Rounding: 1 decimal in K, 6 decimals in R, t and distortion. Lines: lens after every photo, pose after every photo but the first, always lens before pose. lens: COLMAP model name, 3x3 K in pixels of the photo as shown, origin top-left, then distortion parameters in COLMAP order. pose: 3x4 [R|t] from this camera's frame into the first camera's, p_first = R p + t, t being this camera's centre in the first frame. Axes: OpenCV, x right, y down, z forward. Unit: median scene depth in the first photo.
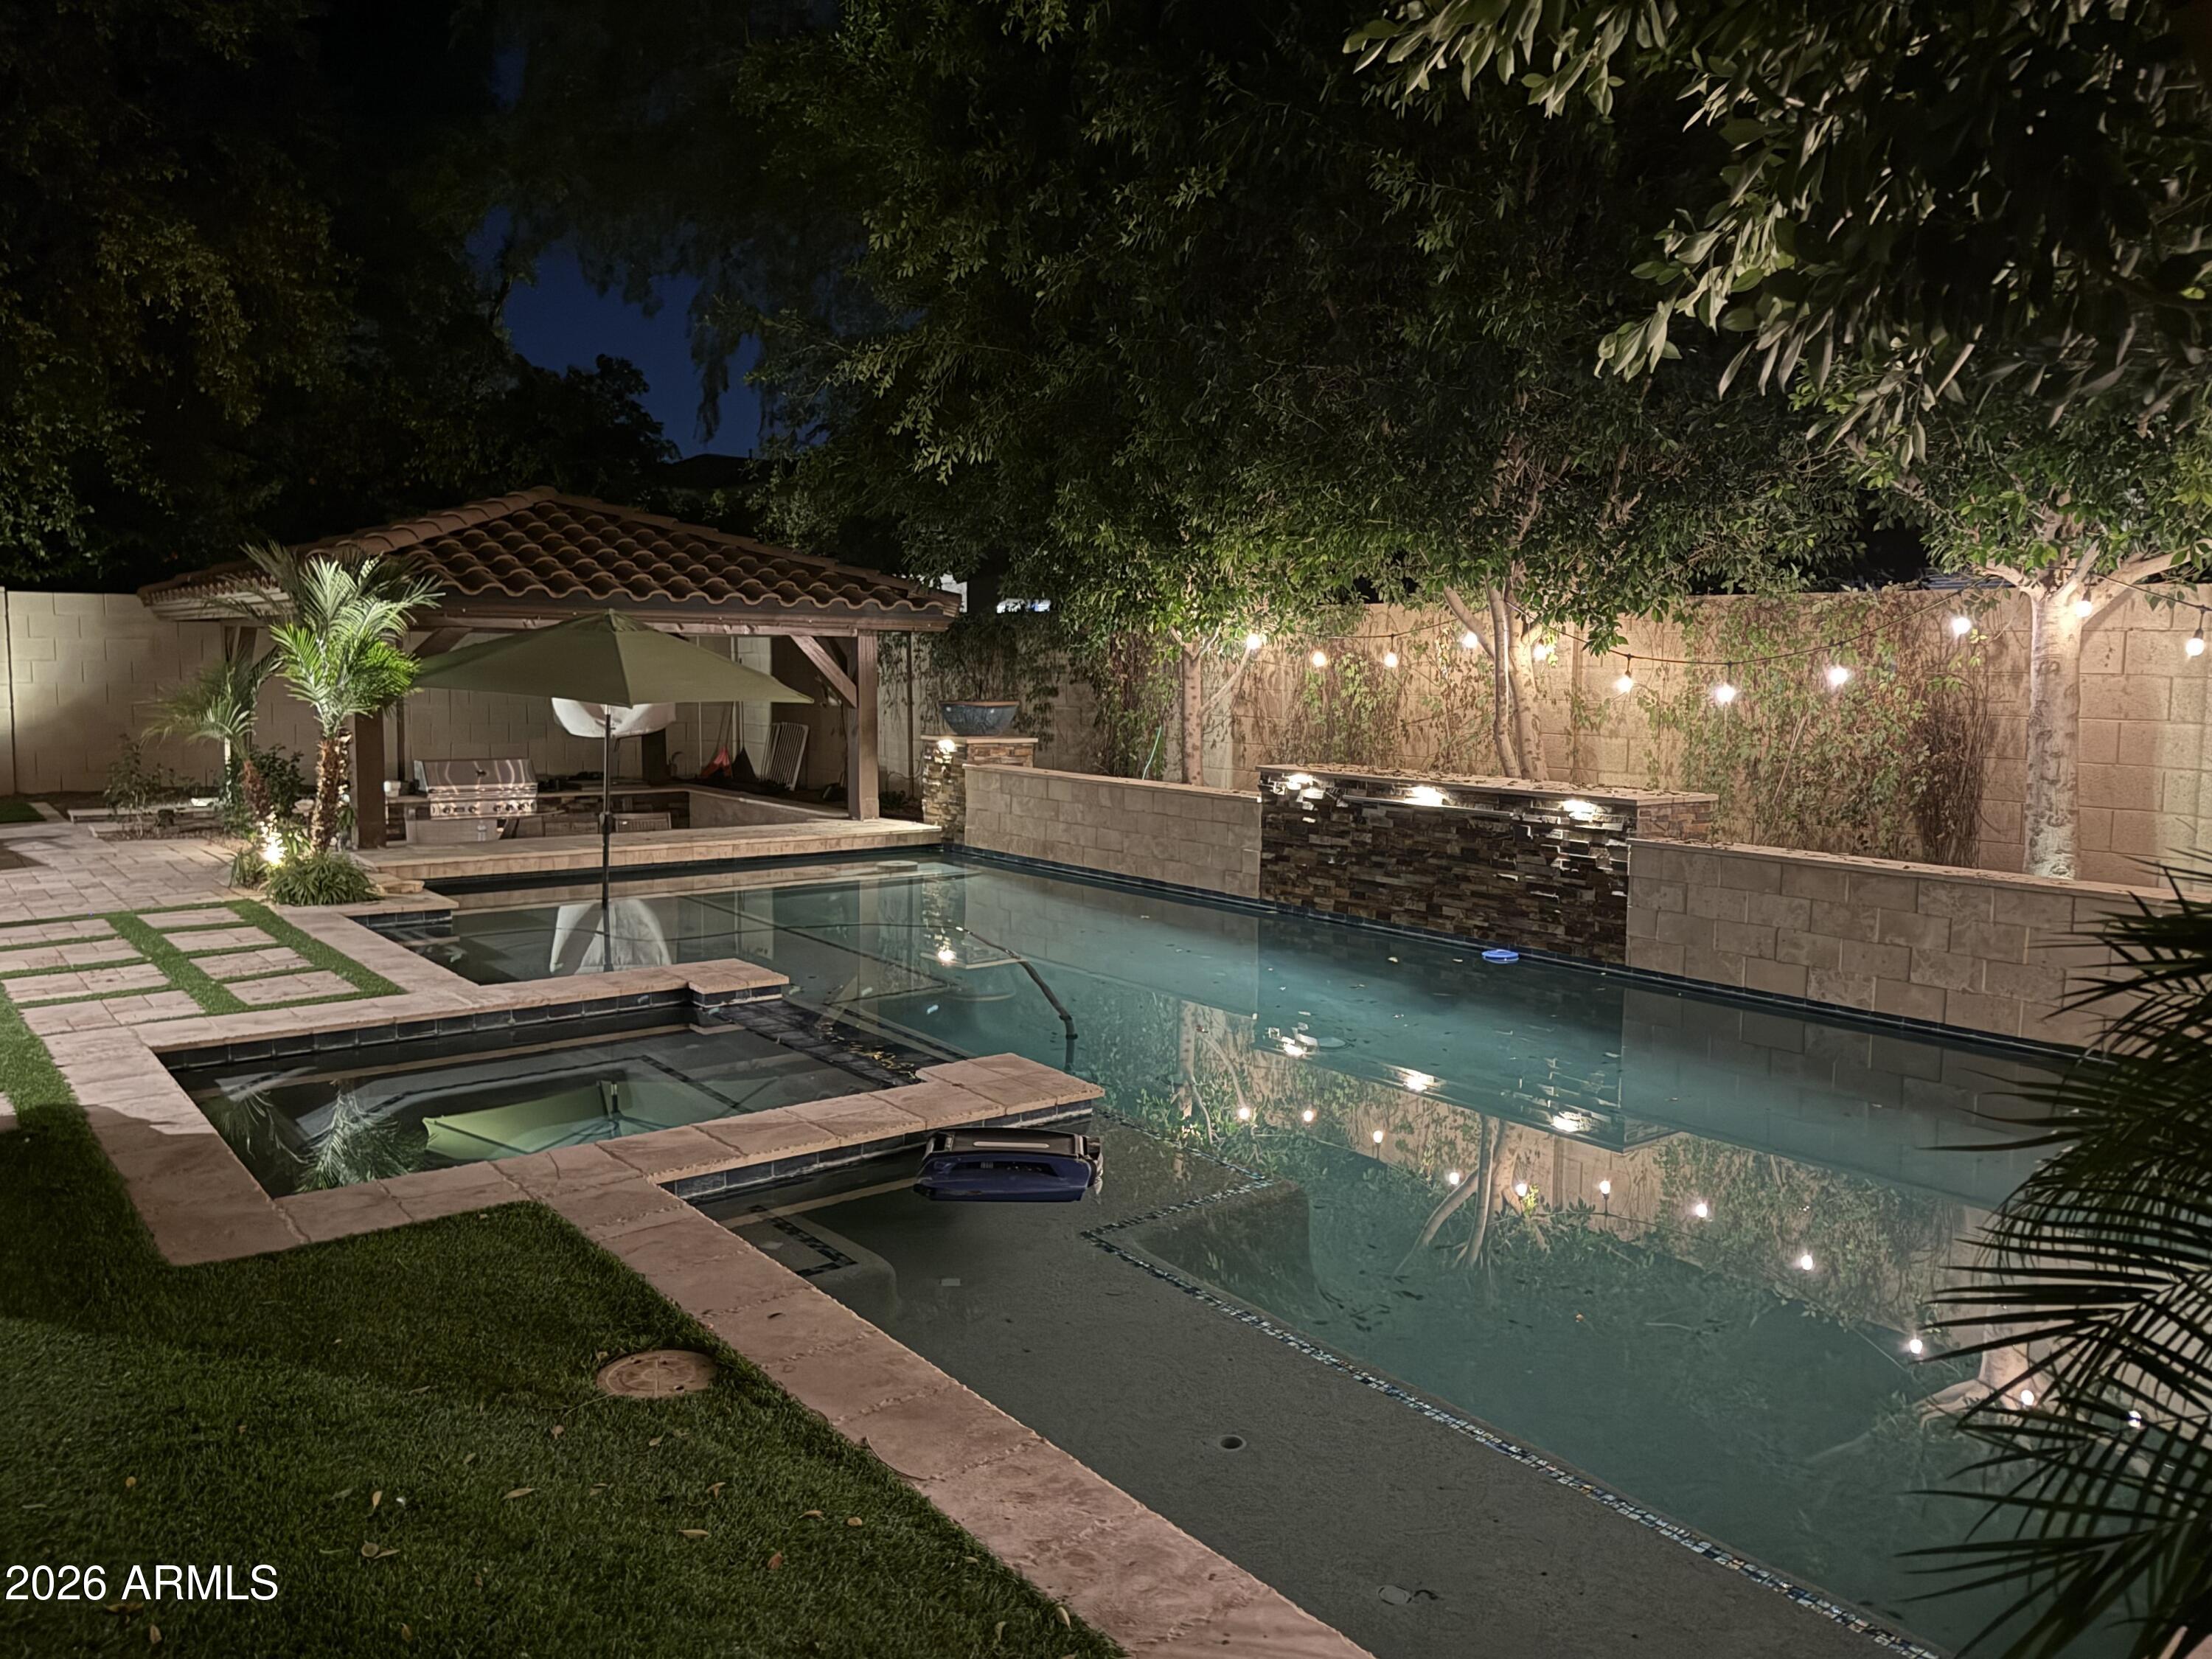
lens RADIAL K [[1609.7, 0, 1106.0], [0, 1609.7, 829.5], [0, 0, 1]] dist [0.148790, -0.284819]
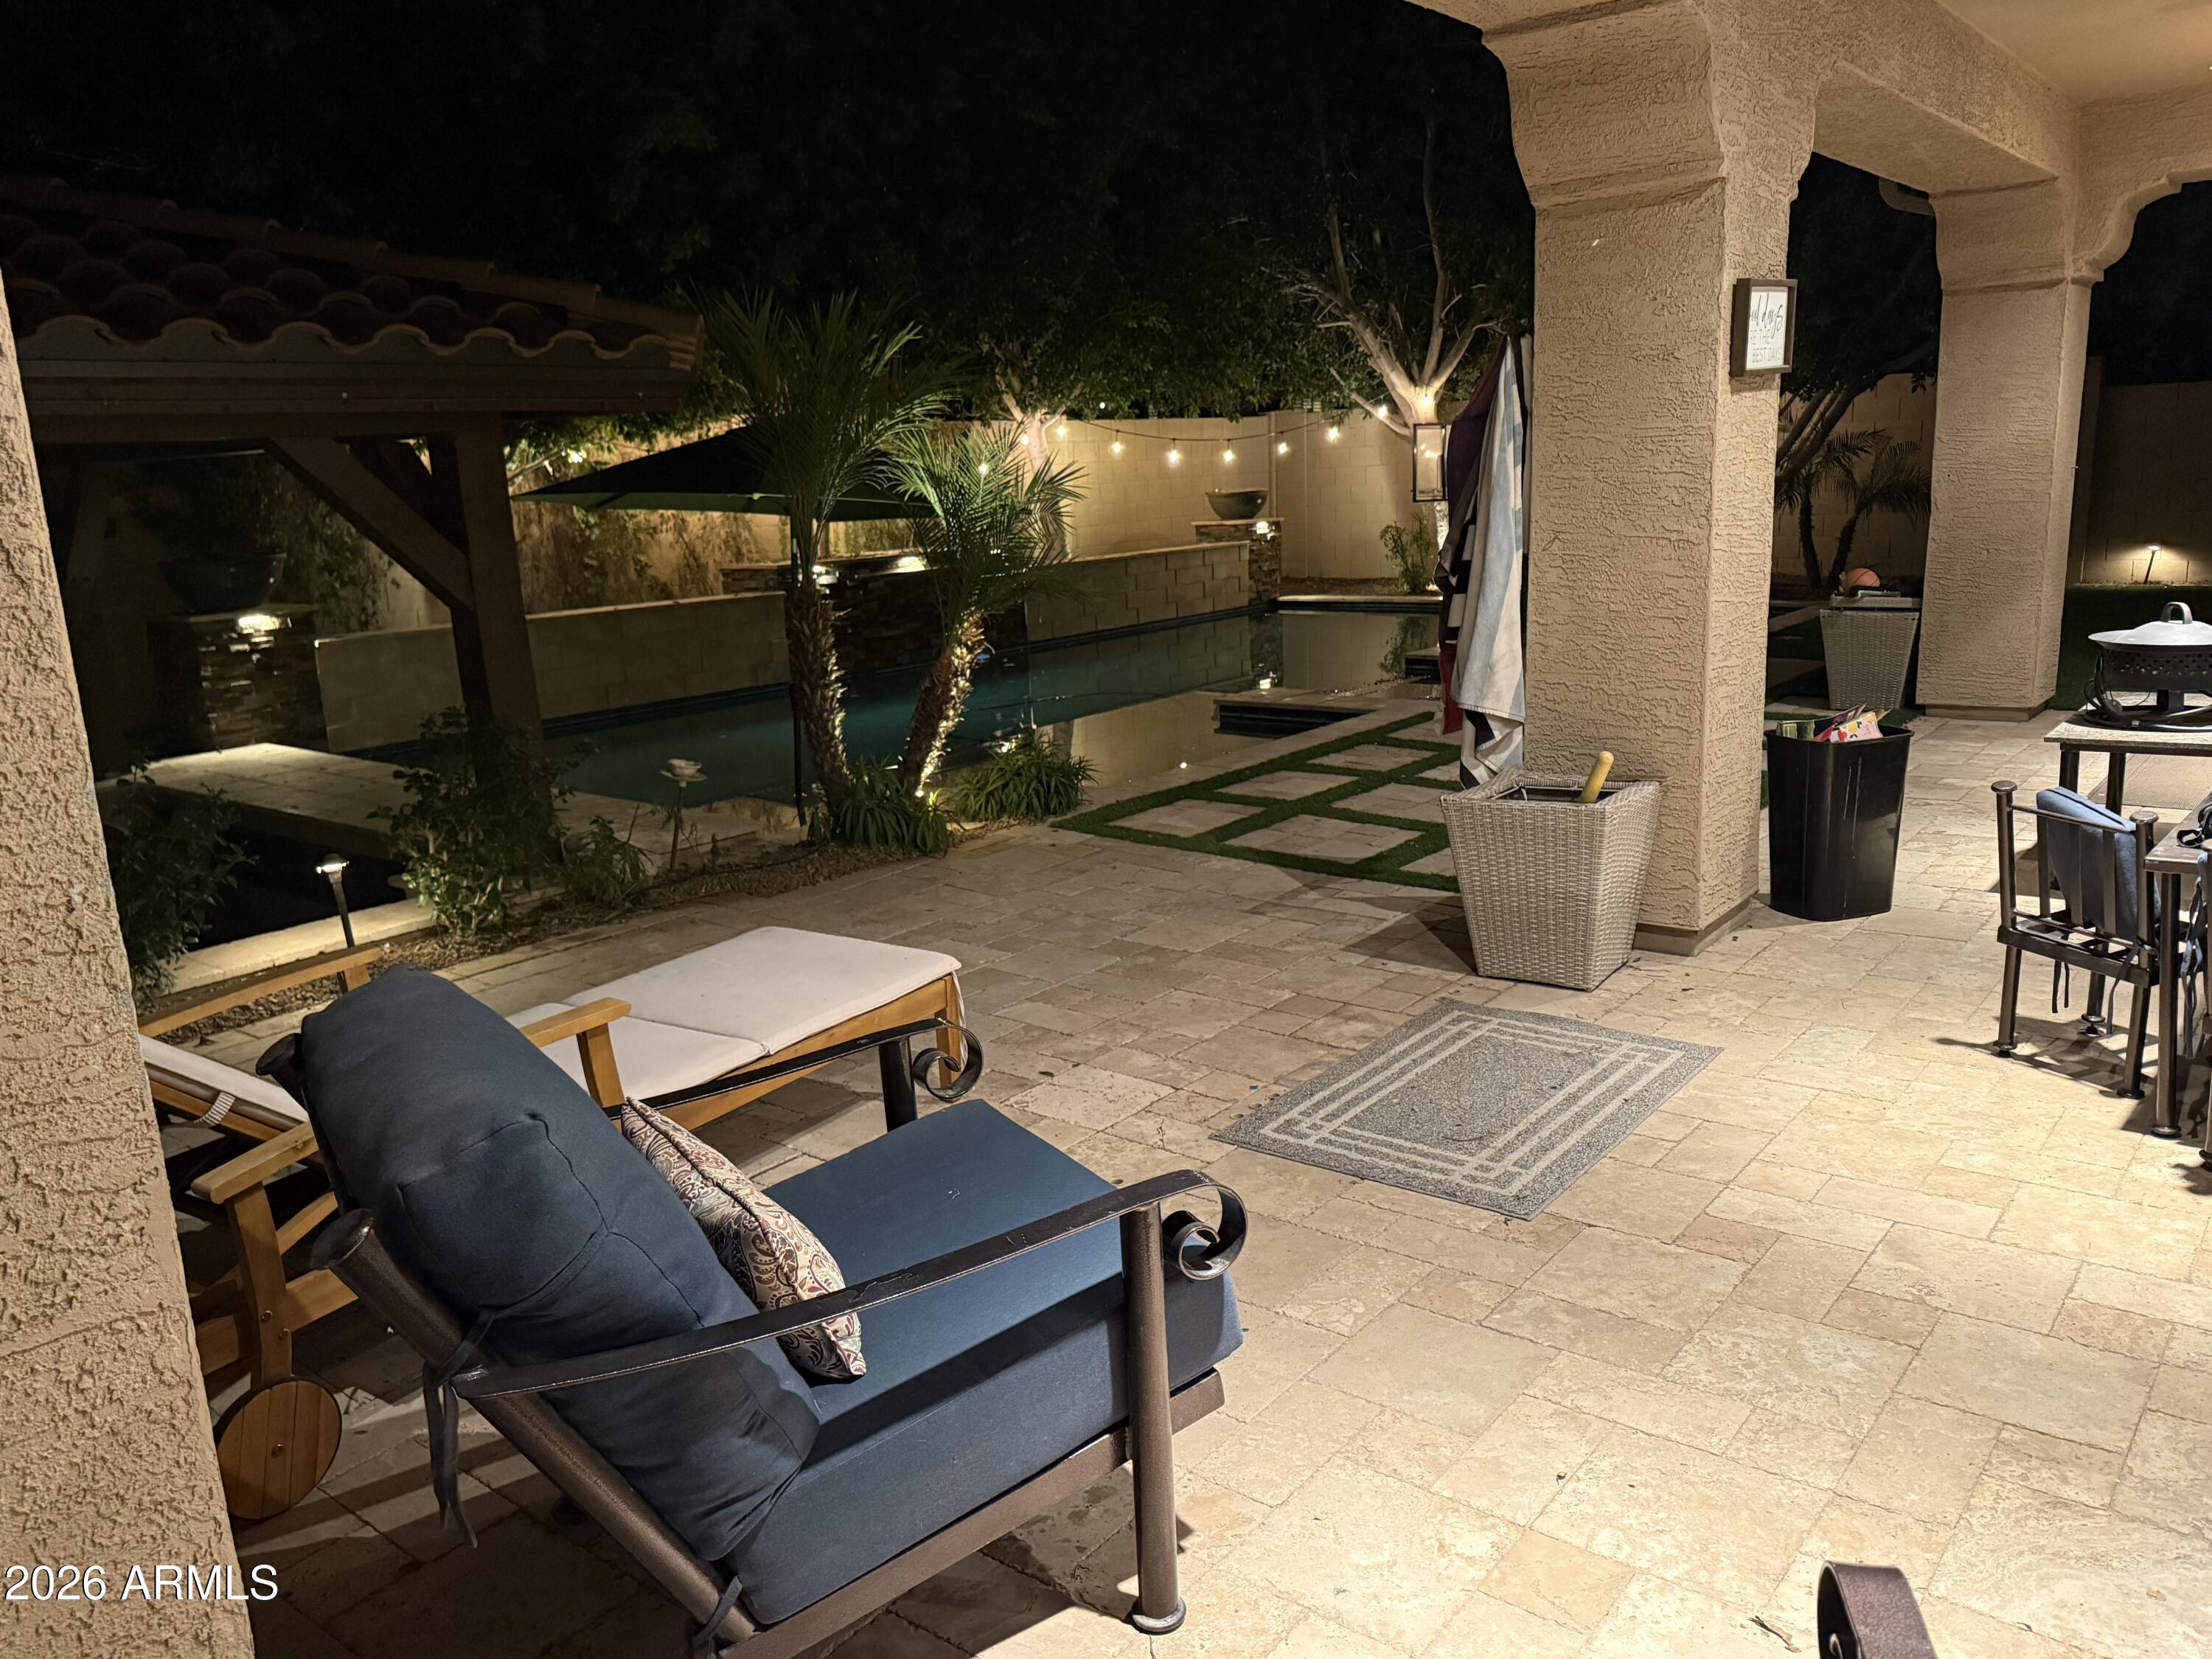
lens RADIAL K [[1609.7, 0, 1106.0], [0, 1609.7, 829.5], [0, 0, 1]] dist [0.148790, -0.284819]
pose [[-0.221409, -0.221617, 0.949665, -1.138239], [0.140554, 0.956414, 0.255961, -0.126749], [-0.964999, 0.190151, -0.180609, 1.053850]]
